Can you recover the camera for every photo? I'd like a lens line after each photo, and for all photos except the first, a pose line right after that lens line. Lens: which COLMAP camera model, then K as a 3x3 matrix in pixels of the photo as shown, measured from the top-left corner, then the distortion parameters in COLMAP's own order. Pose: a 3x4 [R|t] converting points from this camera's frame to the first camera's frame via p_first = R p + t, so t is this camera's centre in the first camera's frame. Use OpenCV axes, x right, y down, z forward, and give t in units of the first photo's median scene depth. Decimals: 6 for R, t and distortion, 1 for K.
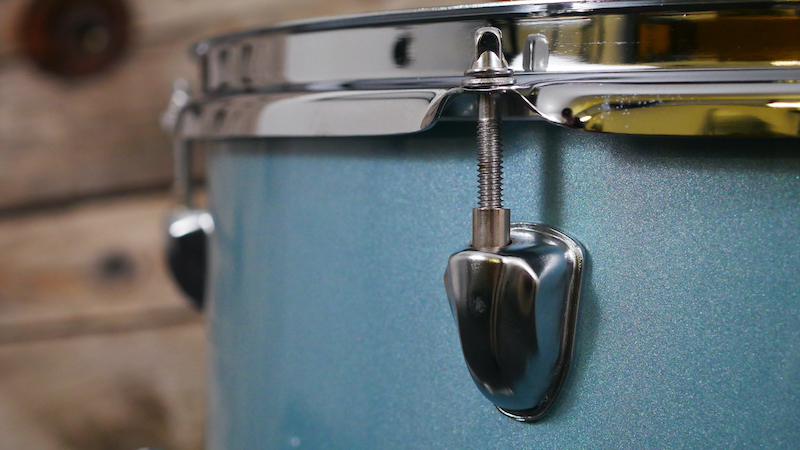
lens RADIAL K [[1475.9, 0, 400.0], [0, 1475.9, 225.0], [0, 0, 1]] dist [0.027168, 0.004686]
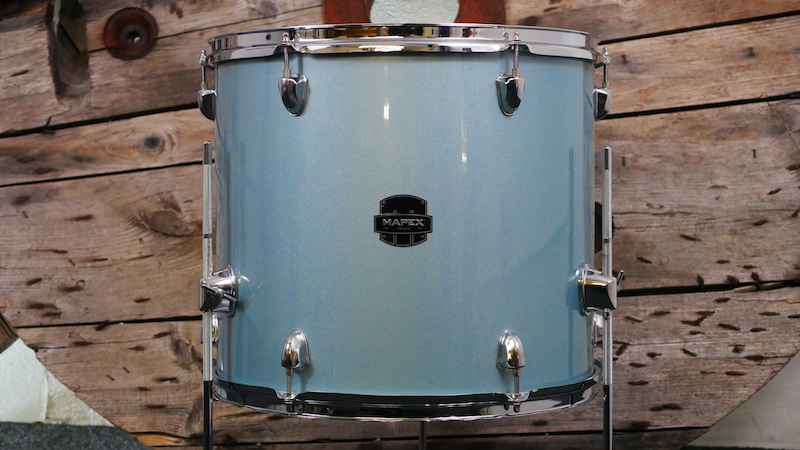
lens RADIAL K [[1475.9, 0, 400.0], [0, 1475.9, 225.0], [0, 0, 1]] dist [0.027168, 0.004686]
pose [[0.997932, -0.036232, 0.053086, 0.147739], [0.035883, 0.999328, 0.007529, 0.445380], [-0.053323, -0.005608, 0.998562, -3.616722]]
